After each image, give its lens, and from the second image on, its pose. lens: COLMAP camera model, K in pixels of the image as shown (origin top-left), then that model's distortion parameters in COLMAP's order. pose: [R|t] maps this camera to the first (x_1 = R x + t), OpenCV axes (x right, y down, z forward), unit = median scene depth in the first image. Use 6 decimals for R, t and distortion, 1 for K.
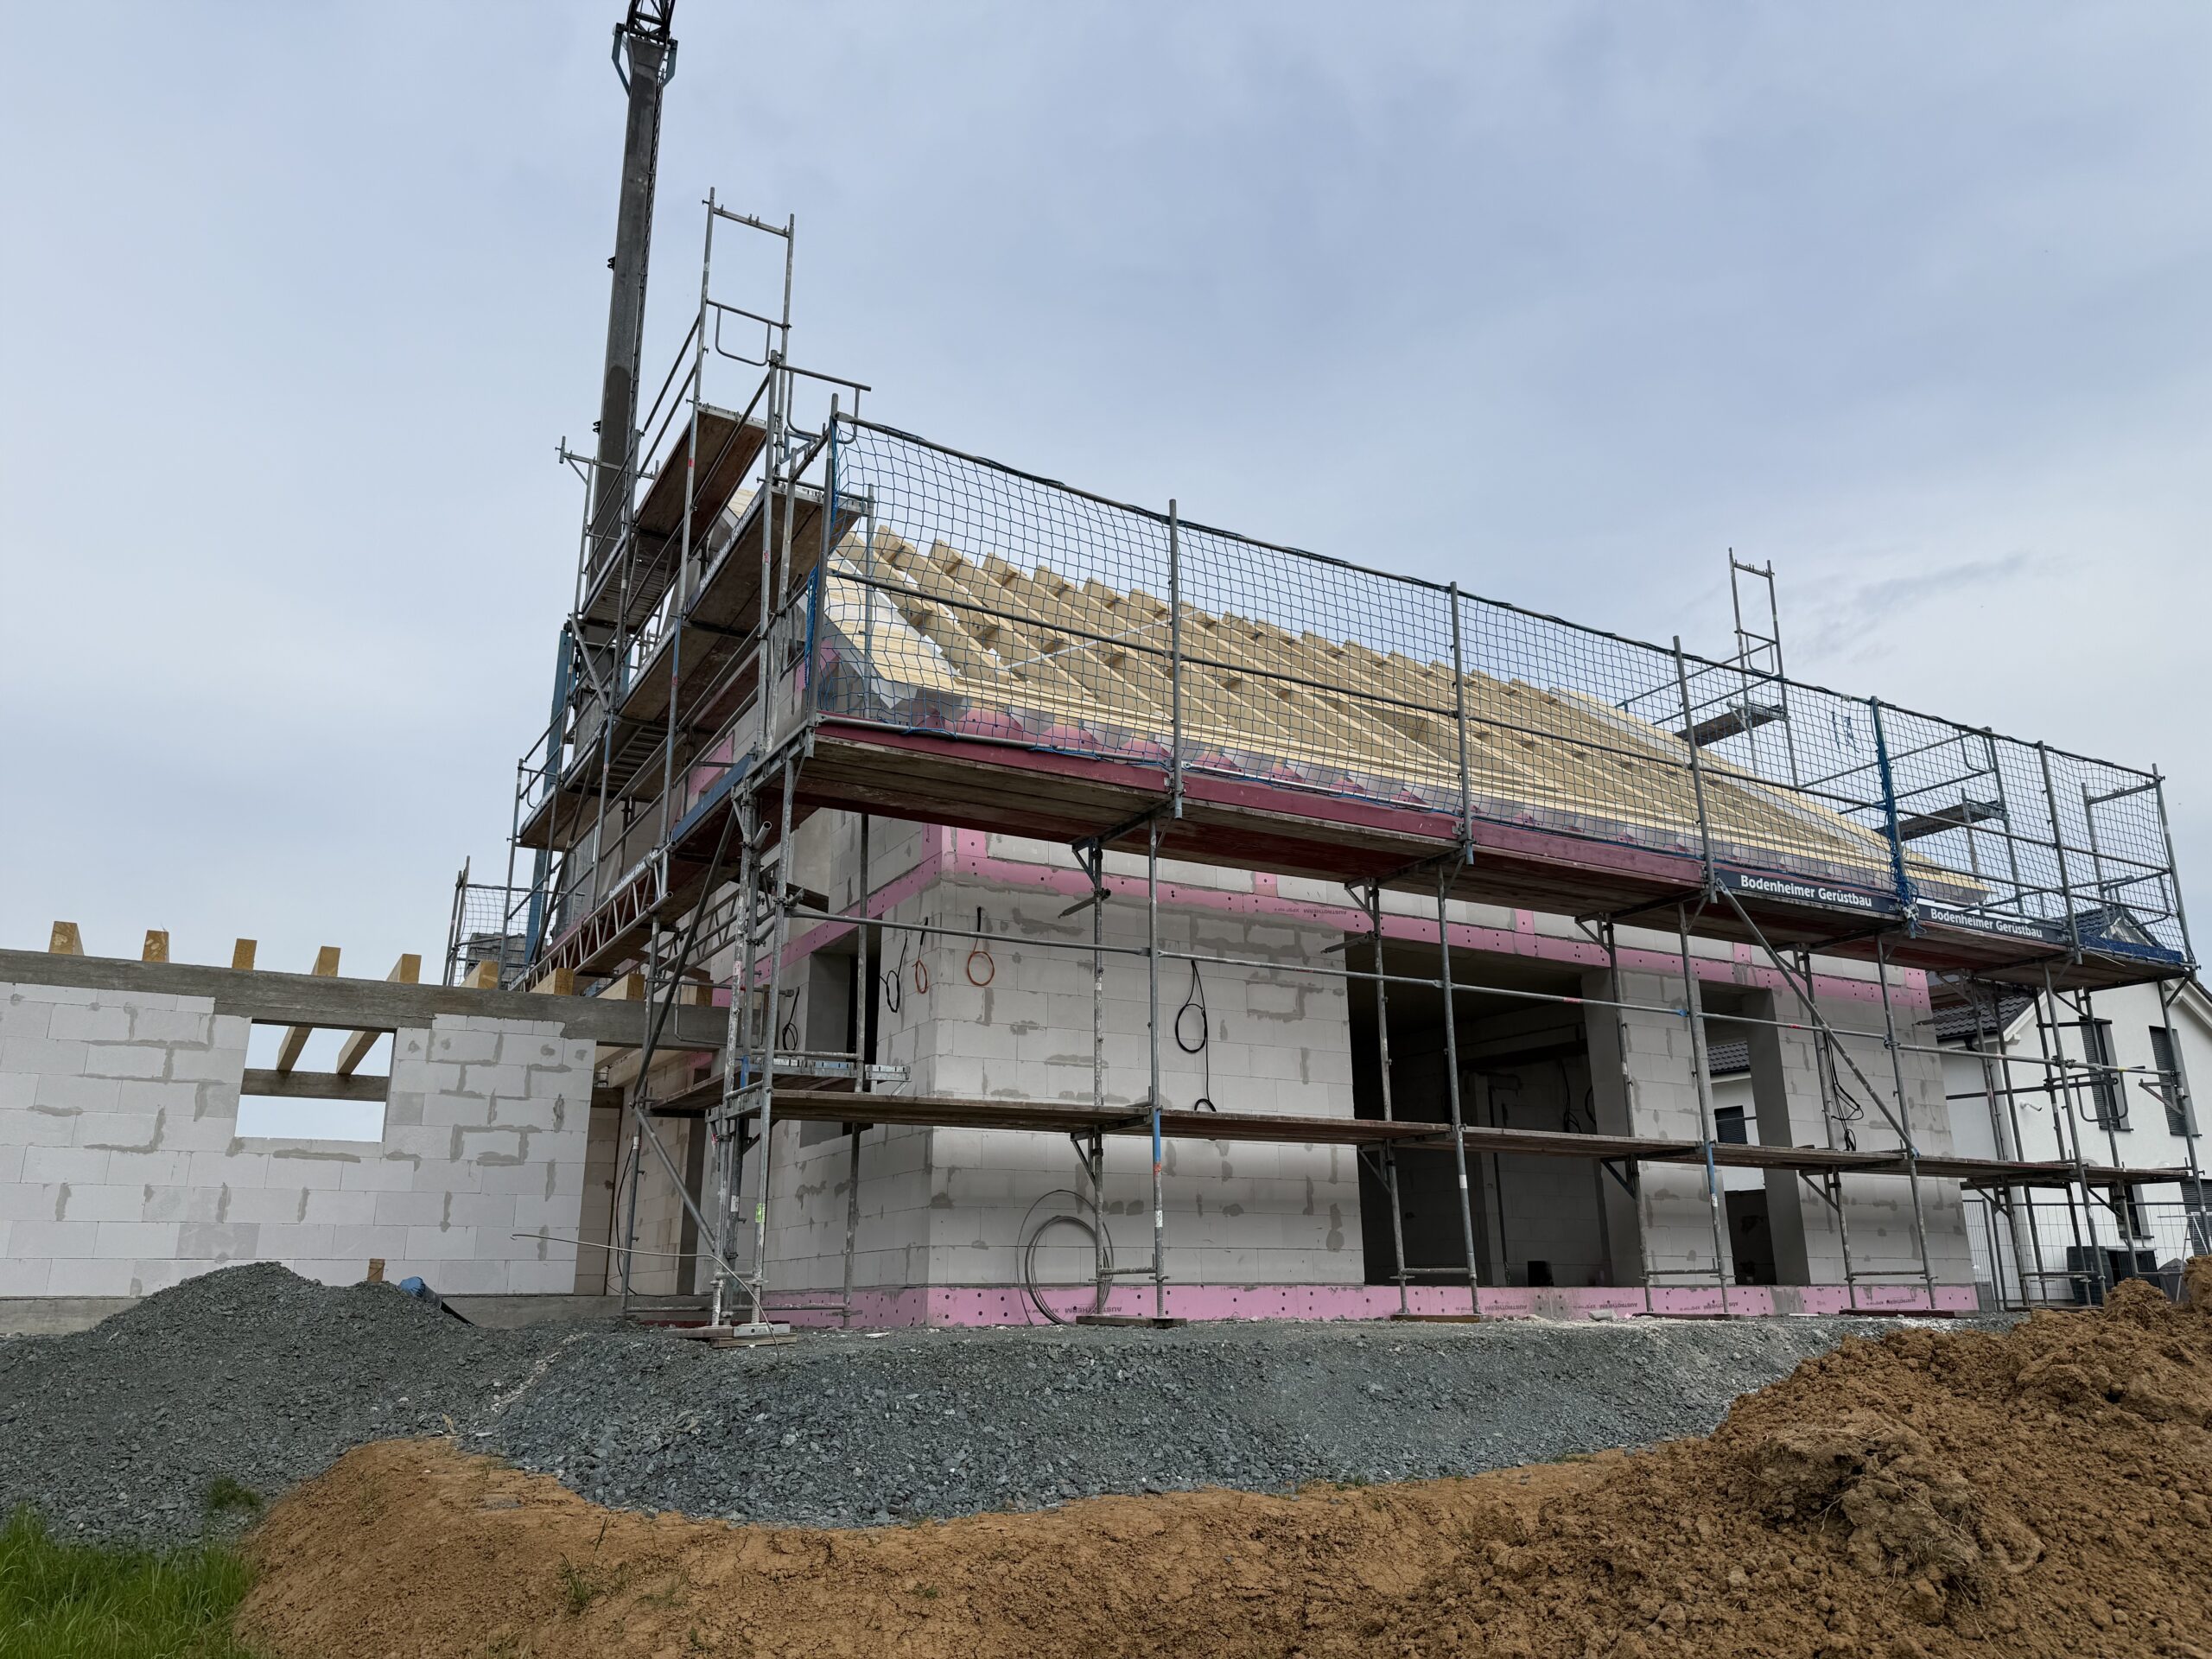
lens RADIAL K [[1544.8, 0, 1107.9], [0, 1544.8, 821.0], [0, 0, 1]] dist [0.121322, -0.190631]
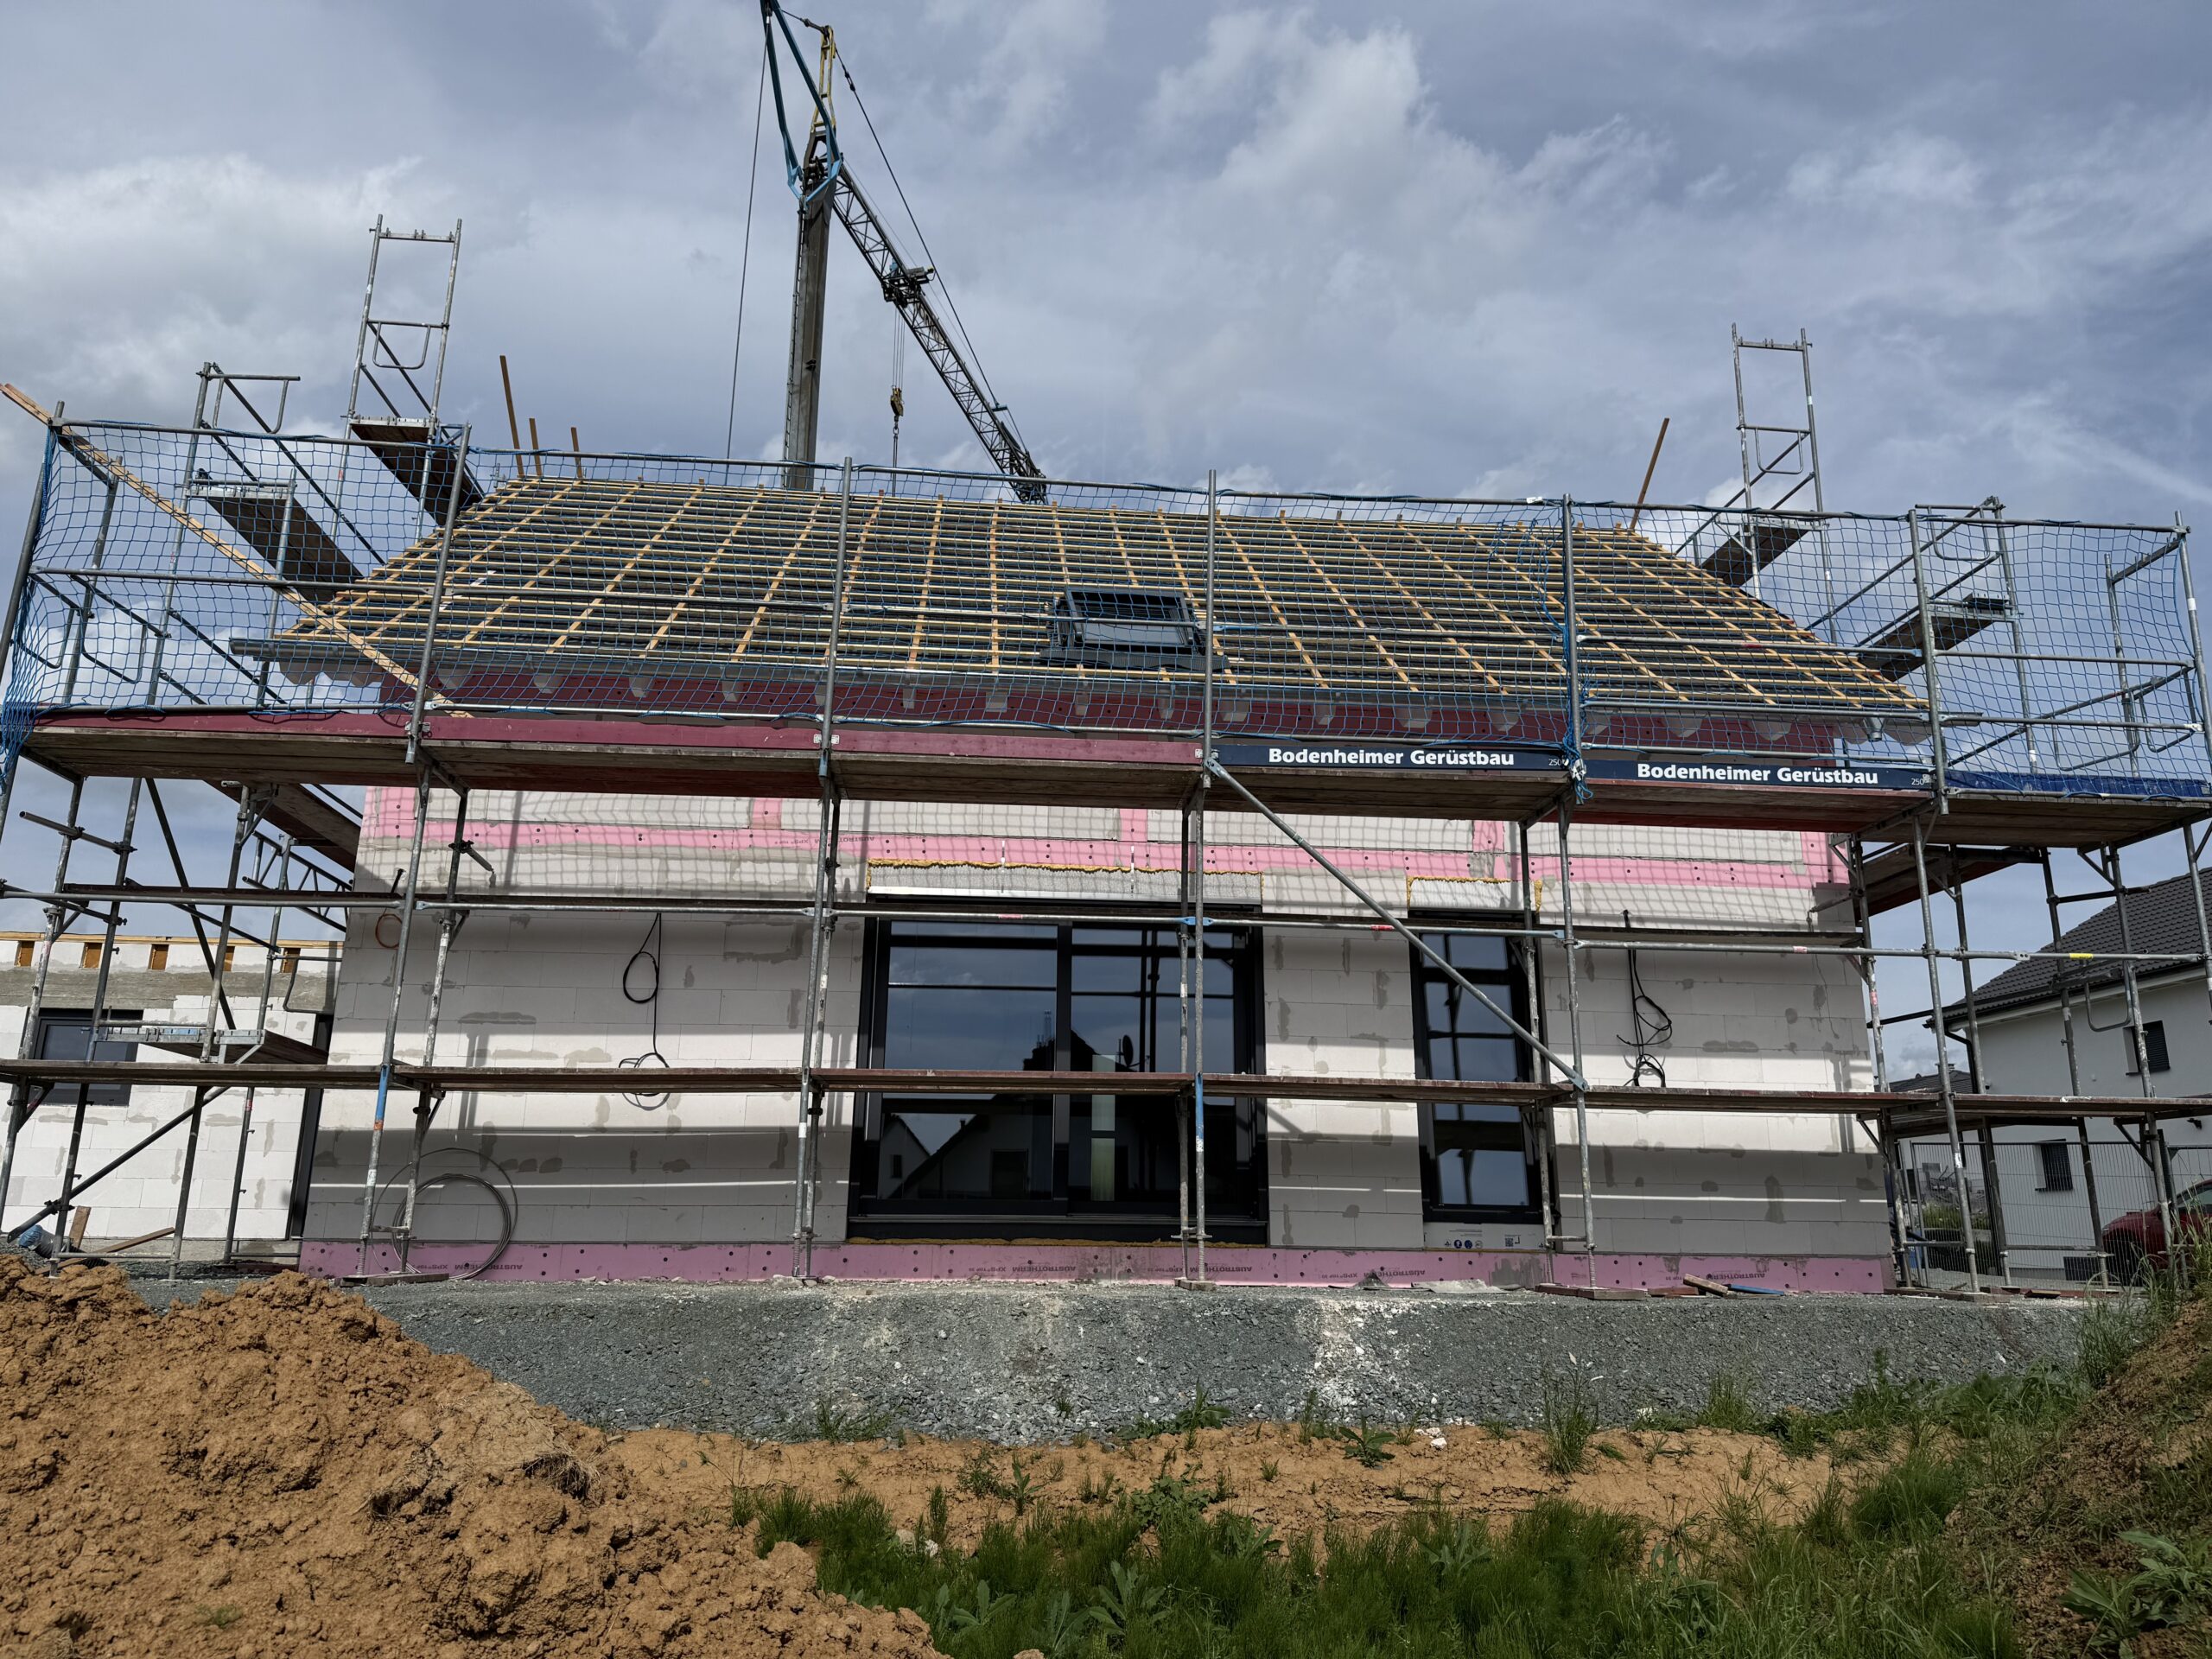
lens RADIAL K [[1544.8, 0, 1107.9], [0, 1544.8, 821.0], [0, 0, 1]] dist [0.121322, -0.190631]
pose [[0.909990, -0.094472, -0.403724, 0.700830], [0.105274, 0.994433, 0.004587, 0.063475], [0.401043, -0.046676, 0.914869, 0.239167]]
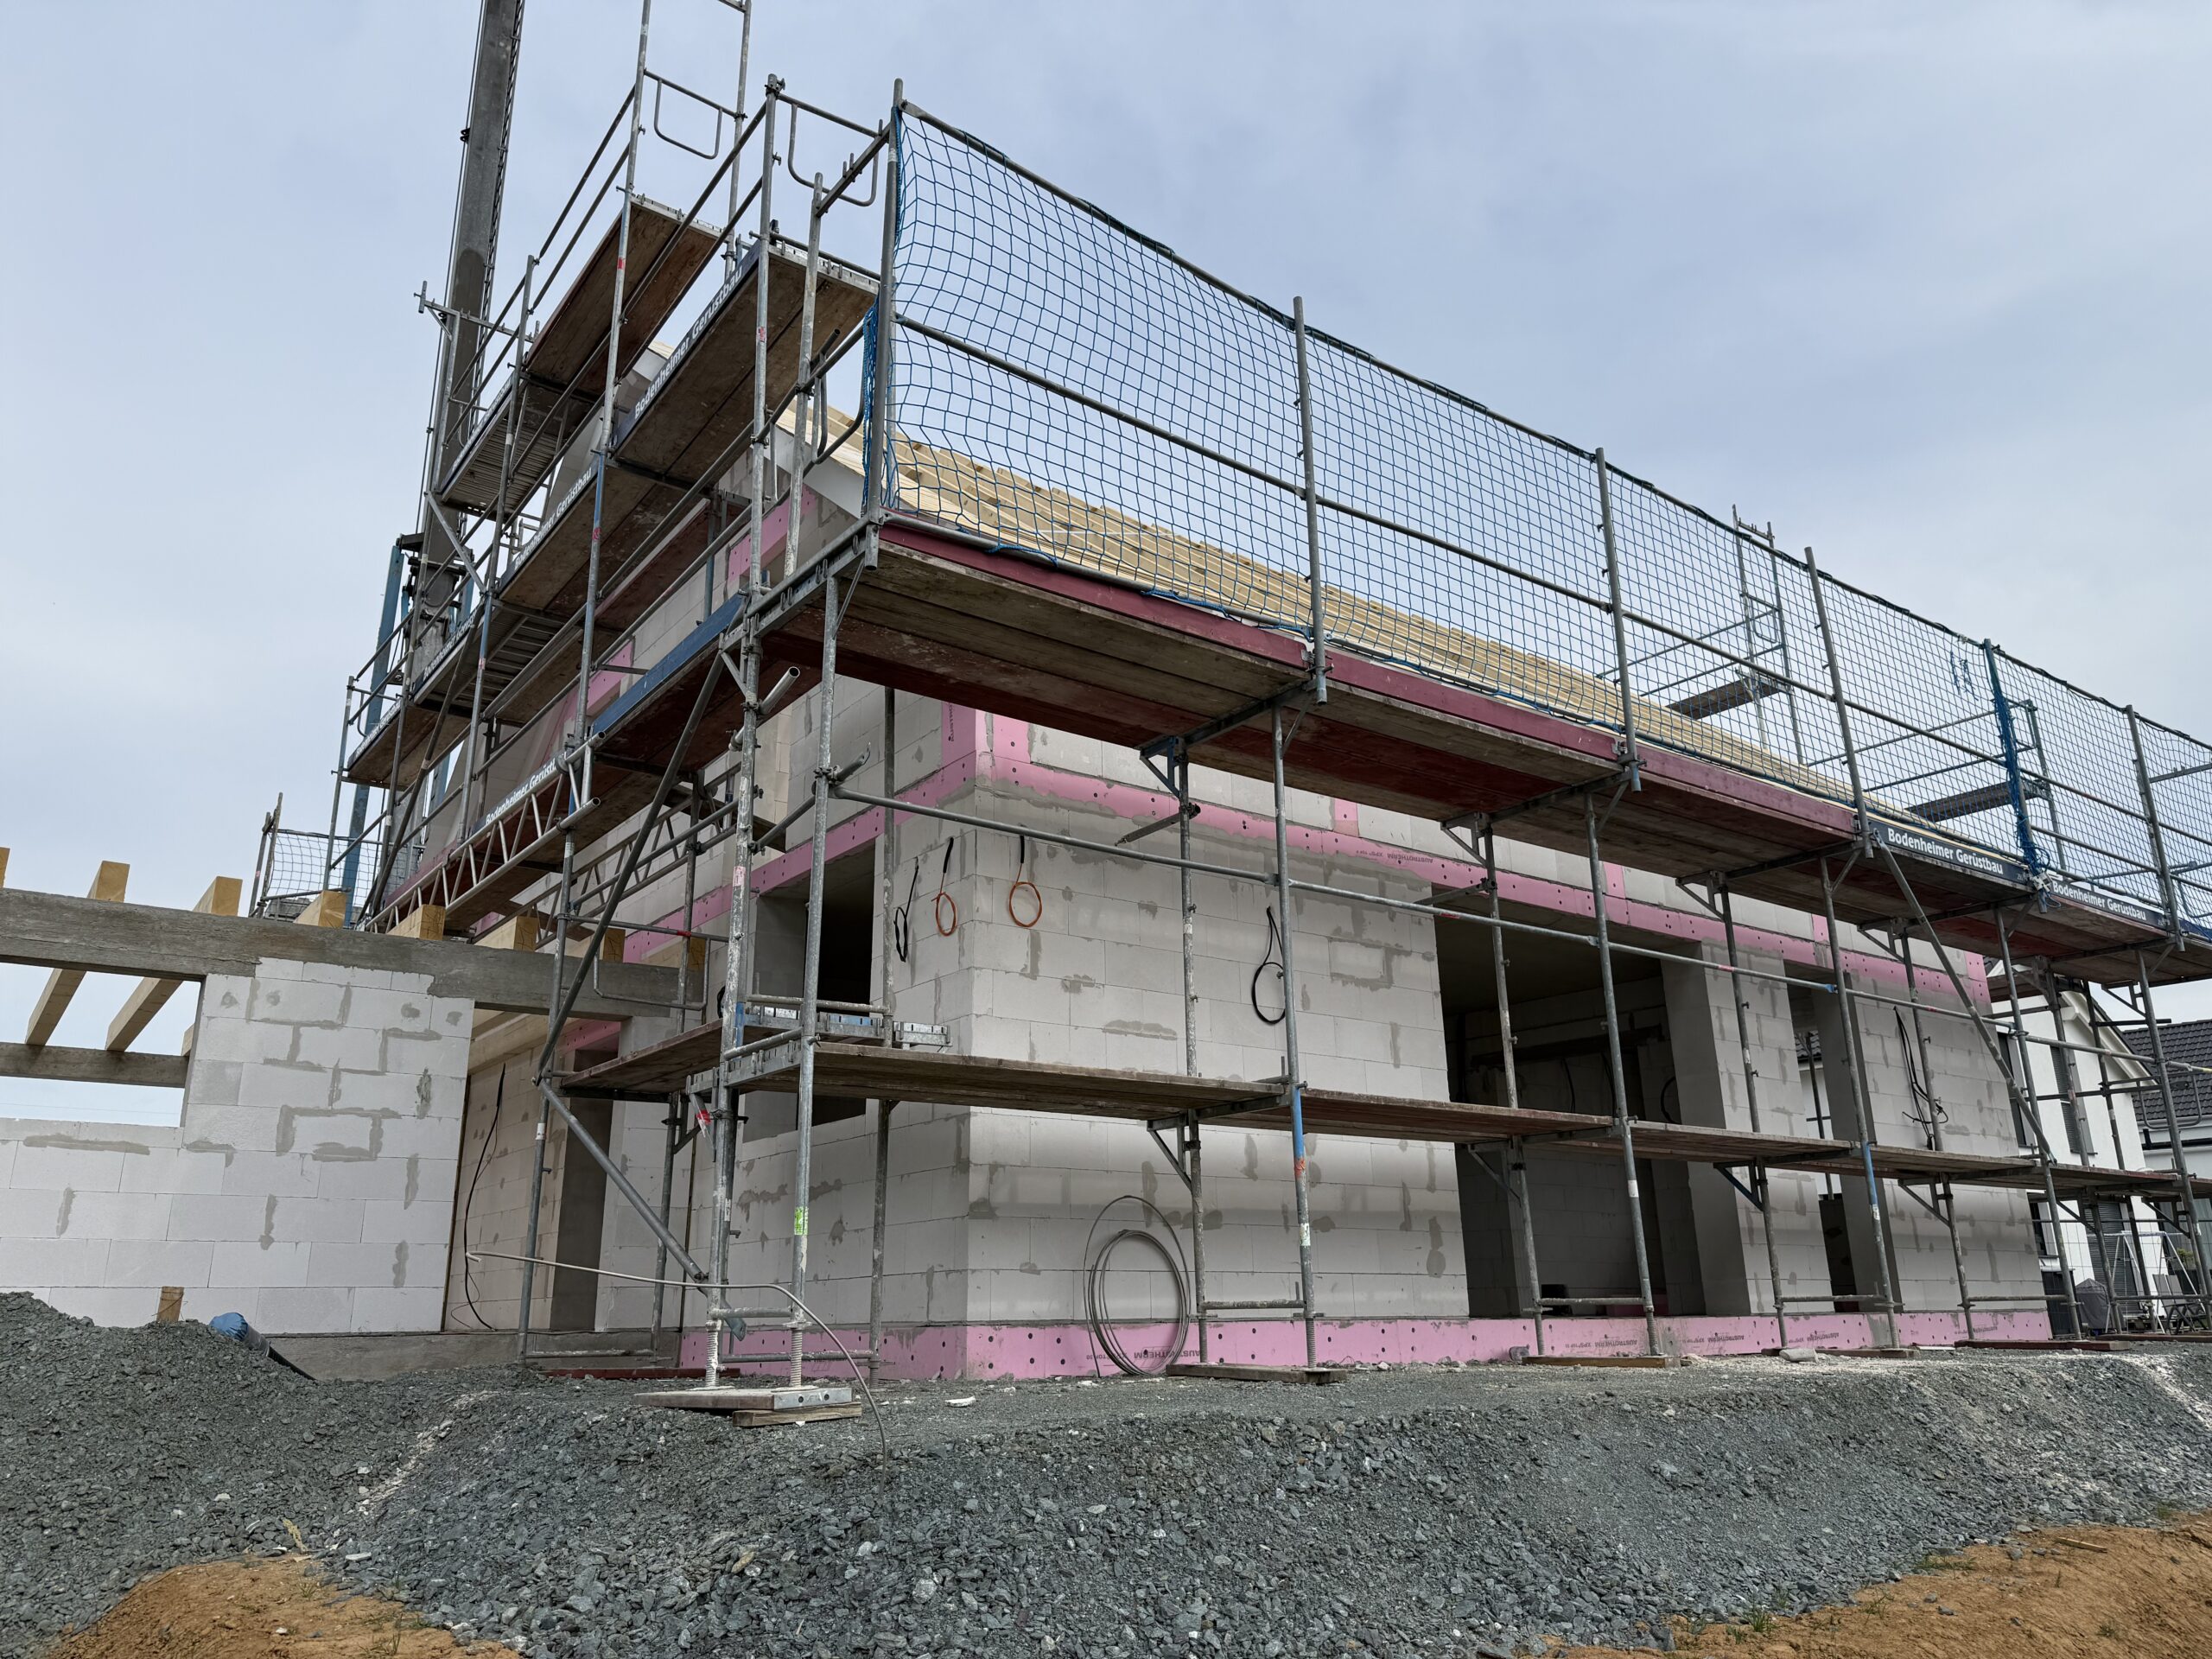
lens RADIAL K [[1554.5, 0, 1093.3], [0, 1554.5, 821.2], [0, 0, 1]] dist [0.062963, -0.070838]
pose [[0.993362, 0.030638, 0.110872, -0.124814], [-0.029402, 0.999486, -0.012765, 0.058538], [-0.111206, 0.009420, 0.993753, 0.221102]]
